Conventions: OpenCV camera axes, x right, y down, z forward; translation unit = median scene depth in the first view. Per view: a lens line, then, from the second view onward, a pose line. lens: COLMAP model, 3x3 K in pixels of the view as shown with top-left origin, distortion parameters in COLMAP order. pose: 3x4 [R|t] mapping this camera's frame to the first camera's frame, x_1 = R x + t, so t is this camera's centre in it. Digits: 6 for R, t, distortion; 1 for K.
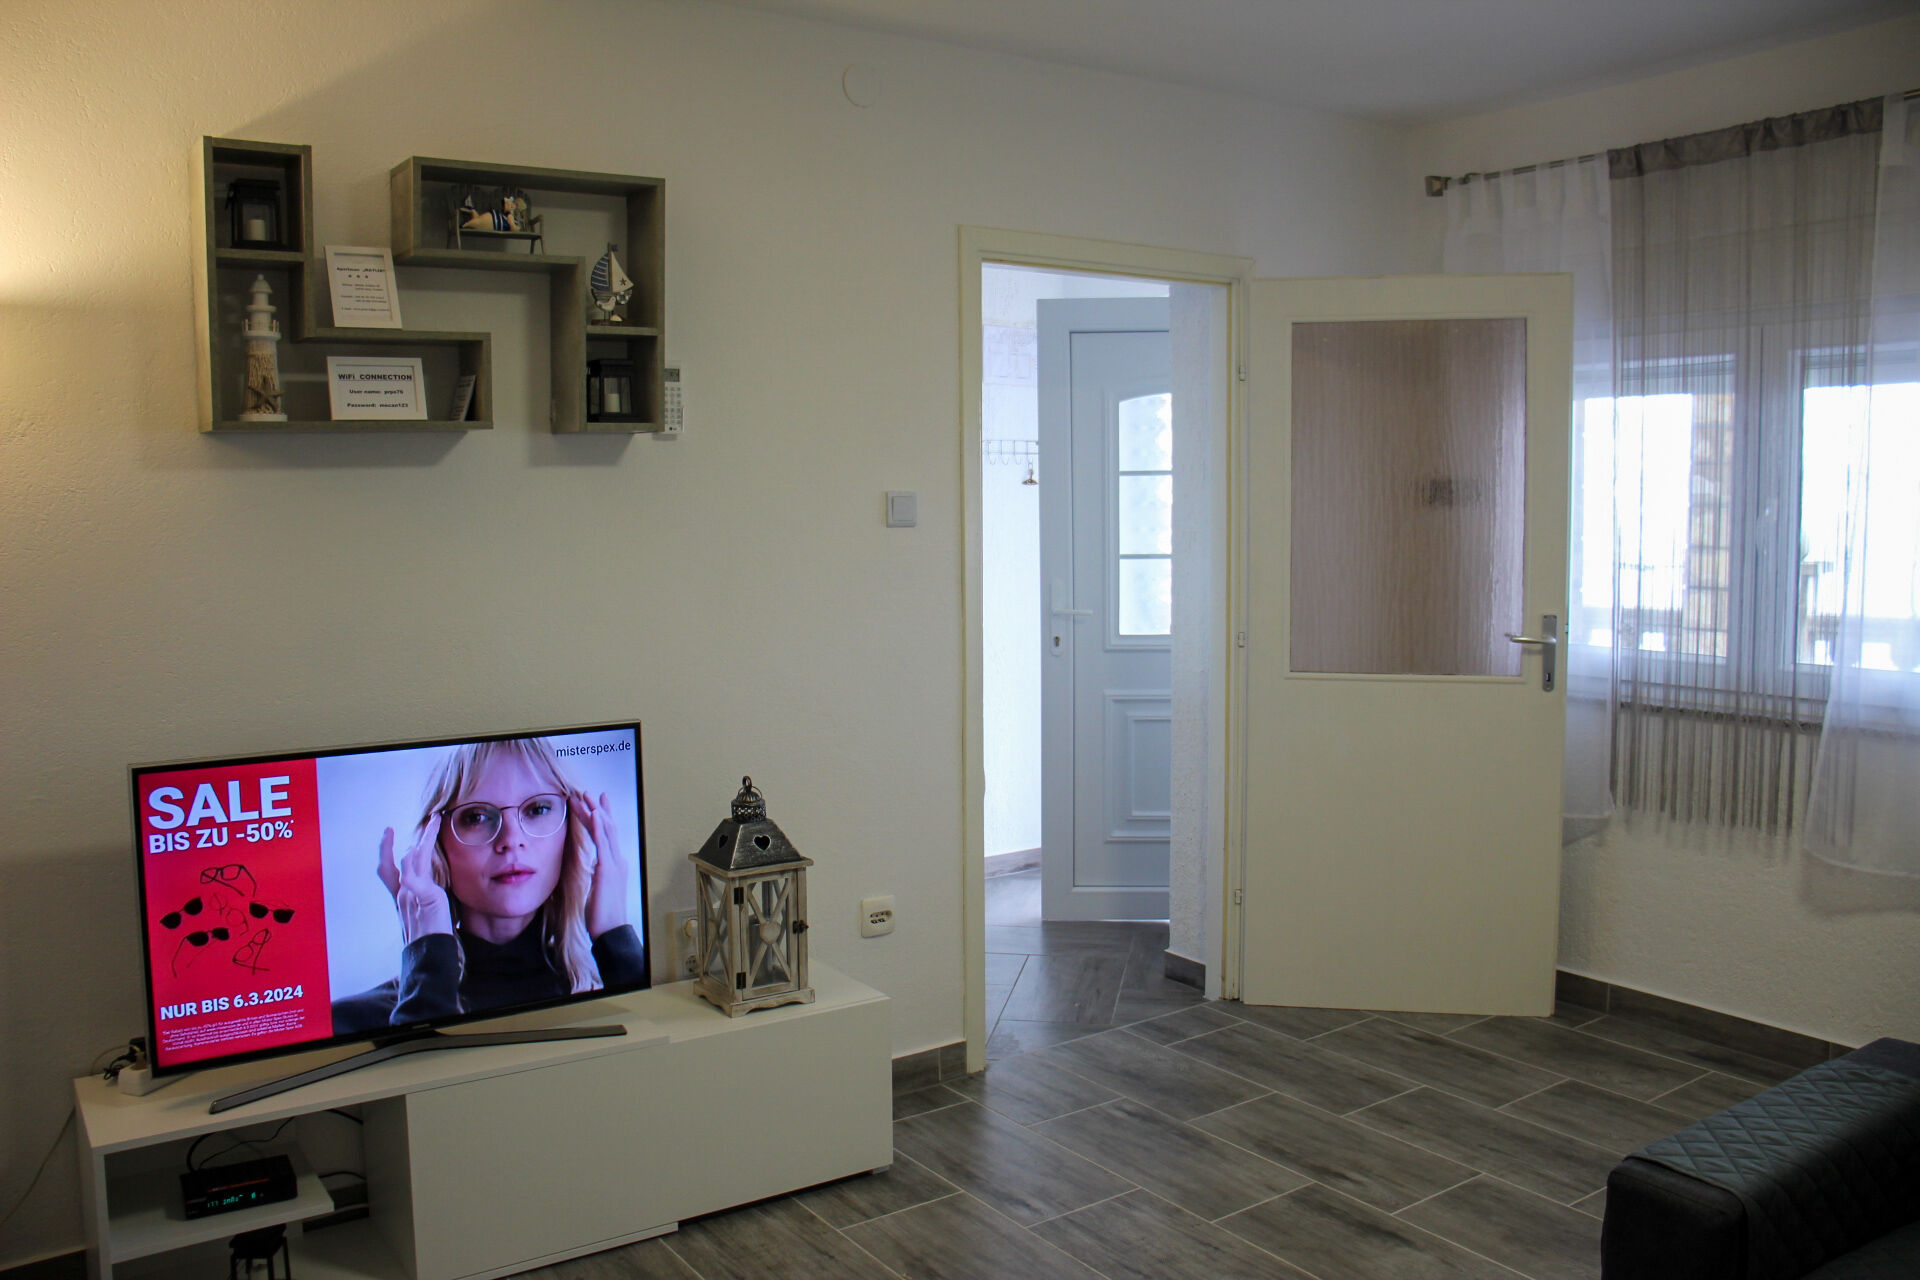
lens RADIAL K [[1582.1, 0, 958.0], [0, 1582.1, 639.0], [0, 0, 1]] dist [-0.181302, 0.162850]
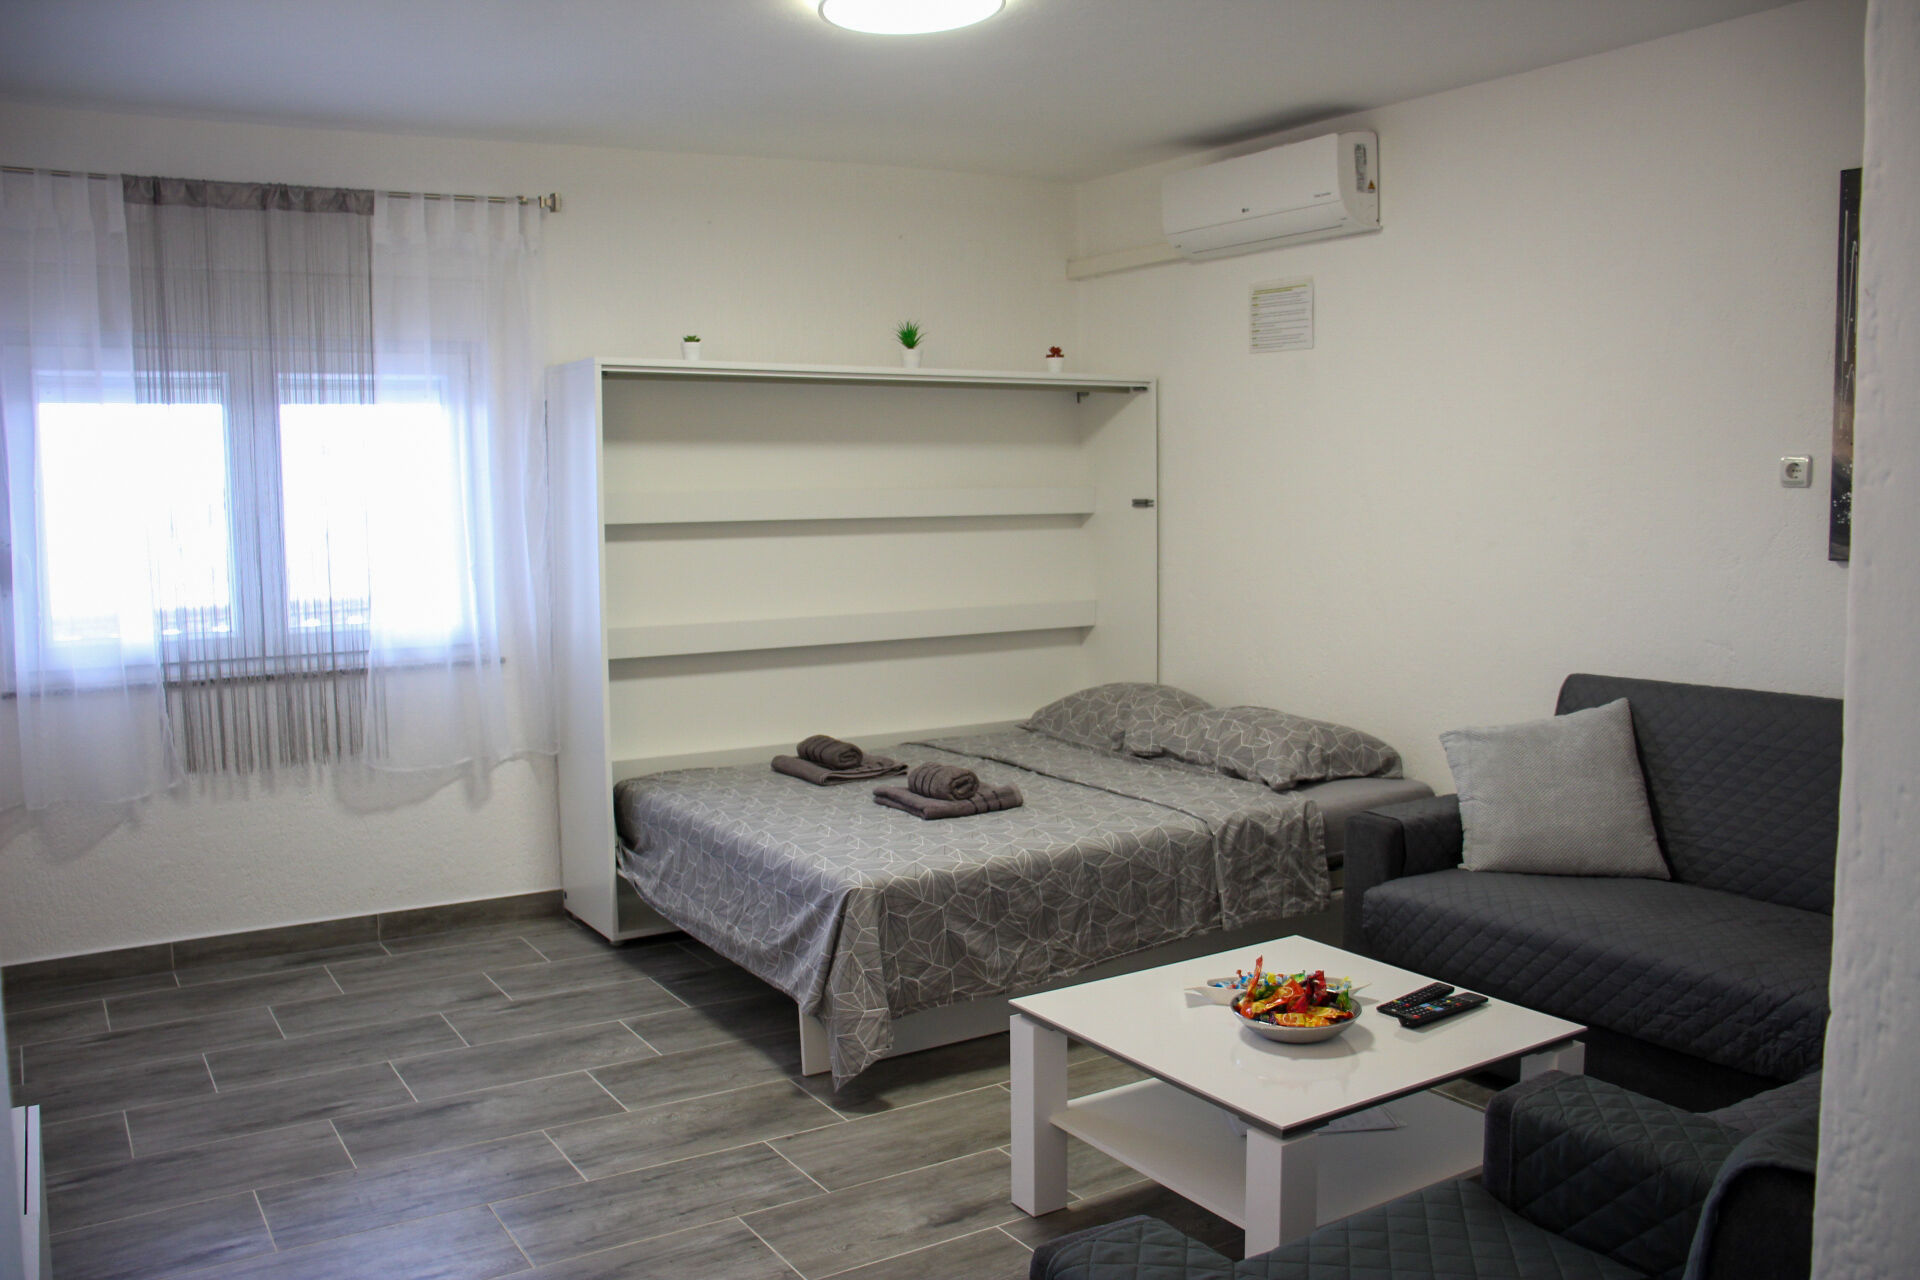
lens RADIAL K [[1582.1, 0, 958.0], [0, 1582.1, 639.0], [0, 0, 1]] dist [-0.181302, 0.162850]
pose [[0.053378, -0.085339, 0.994921, -0.785431], [0.105503, 0.991247, 0.079364, -0.020130], [-0.992985, 0.100731, 0.061914, 0.464811]]
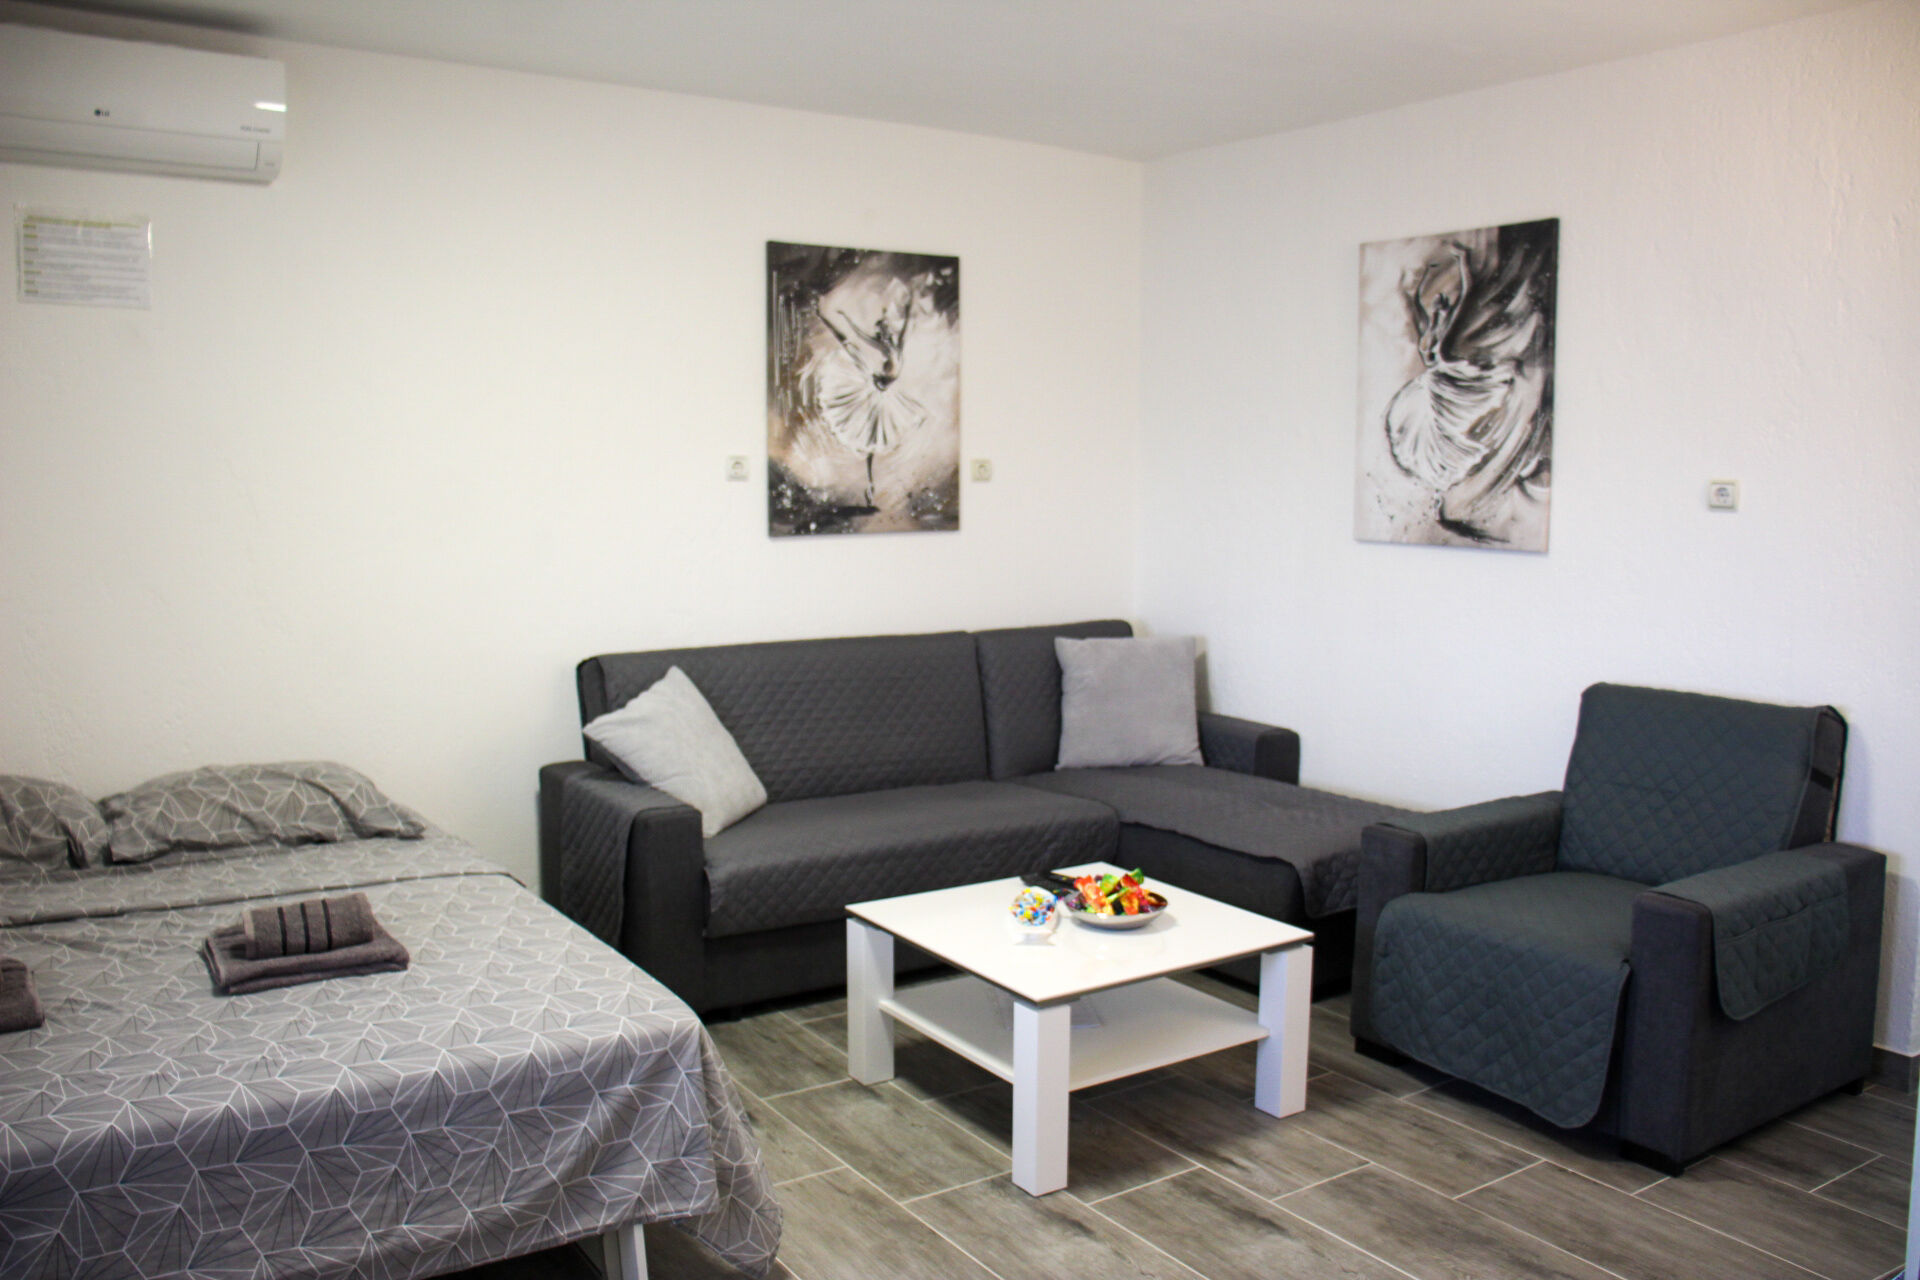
lens RADIAL K [[1582.1, 0, 958.0], [0, 1582.1, 639.0], [0, 0, 1]] dist [-0.181302, 0.162850]
pose [[-0.999552, 0.000415, 0.029941, 0.154293], [0.006497, 0.979091, 0.203320, -0.133158], [-0.029231, 0.203424, -0.978654, 1.399119]]
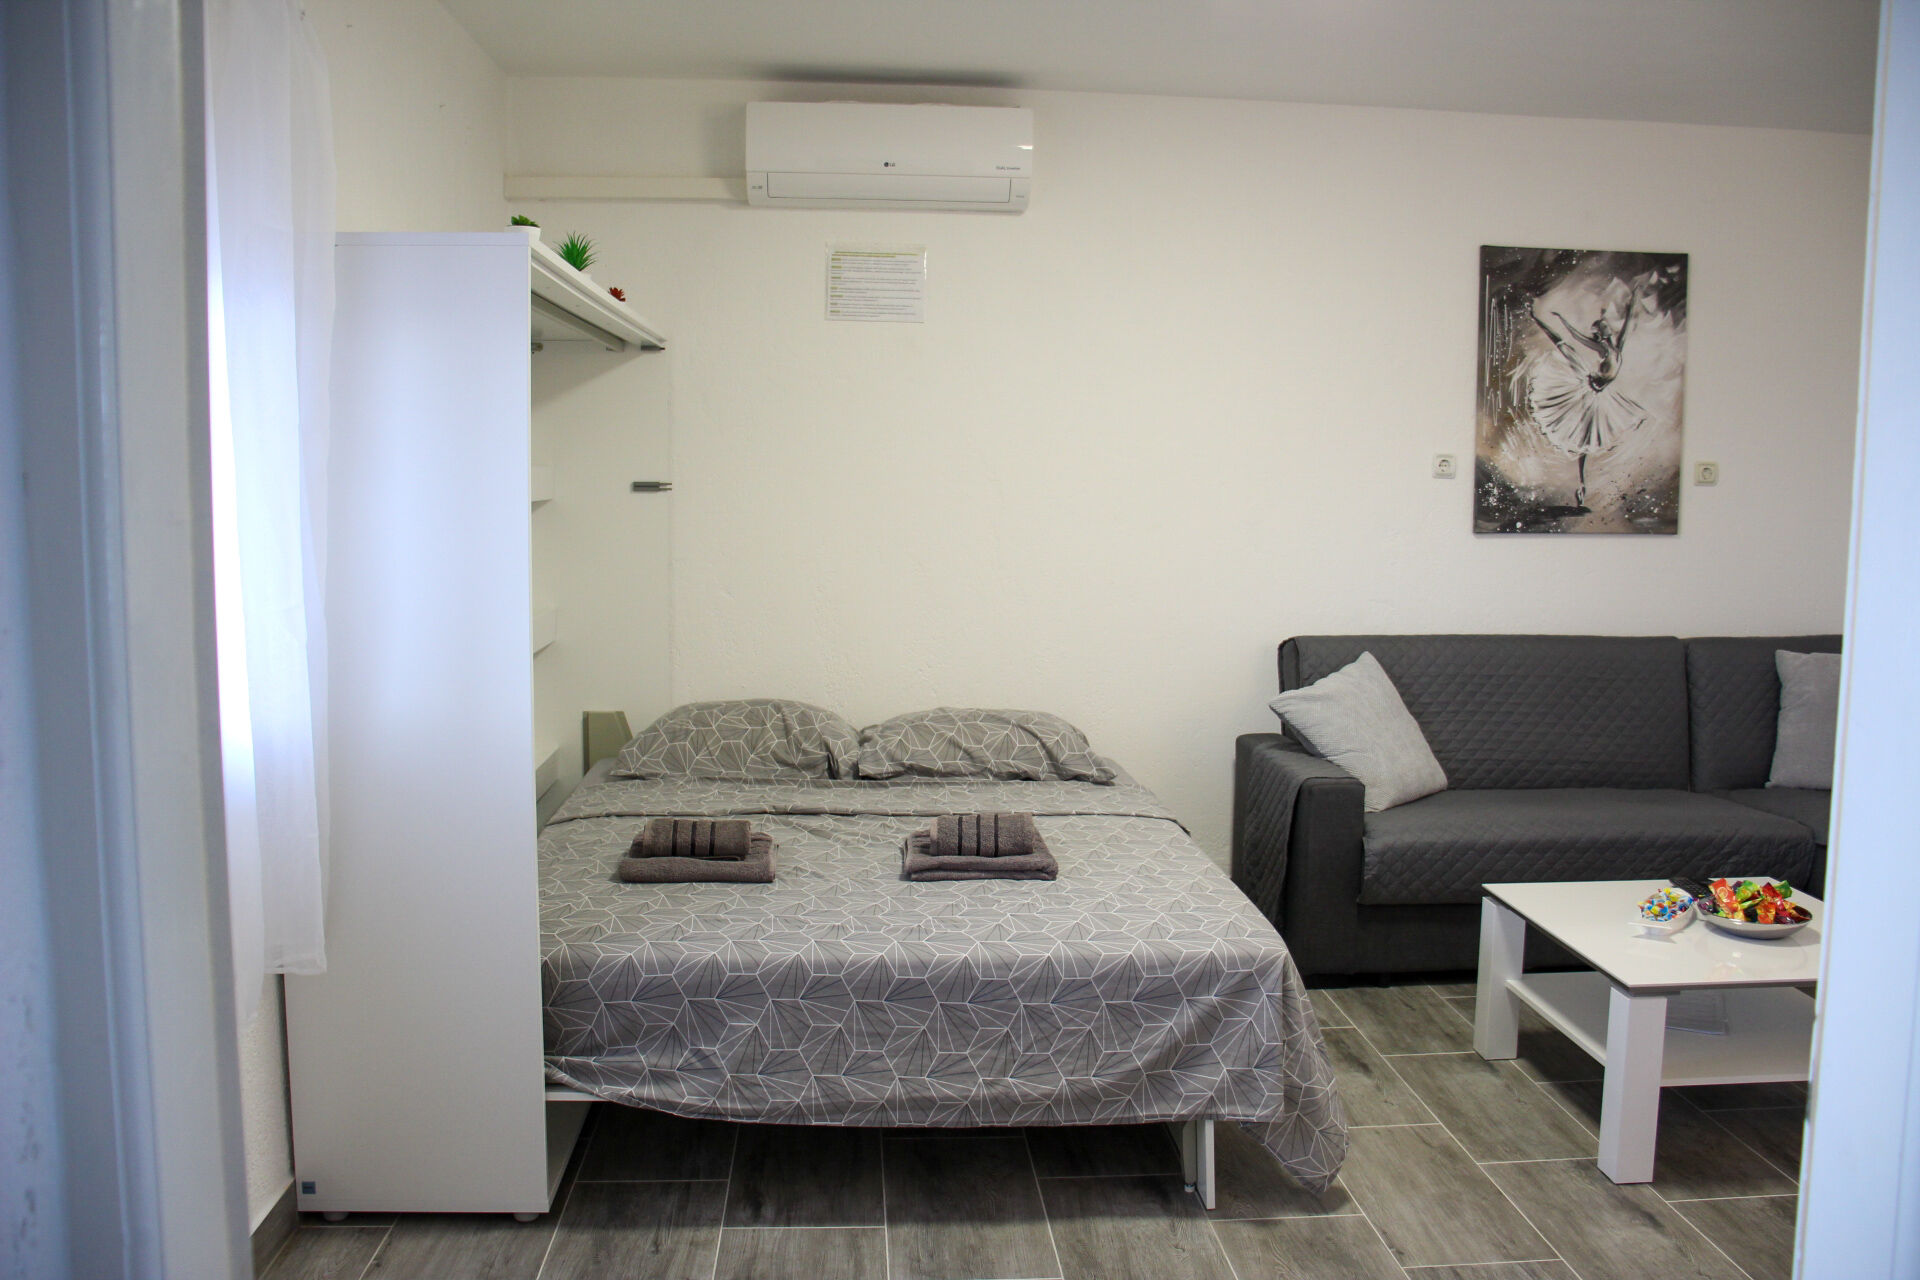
lens RADIAL K [[1589.9, 0, 957.2], [0, 1589.9, 640.3], [0, 0, 1]] dist [-0.171348, 0.153381]
pose [[-0.854646, -0.055617, 0.516224, 0.012287], [0.047633, 0.981655, 0.184621, -0.128418], [-0.517022, 0.182375, -0.836318, 1.478328]]
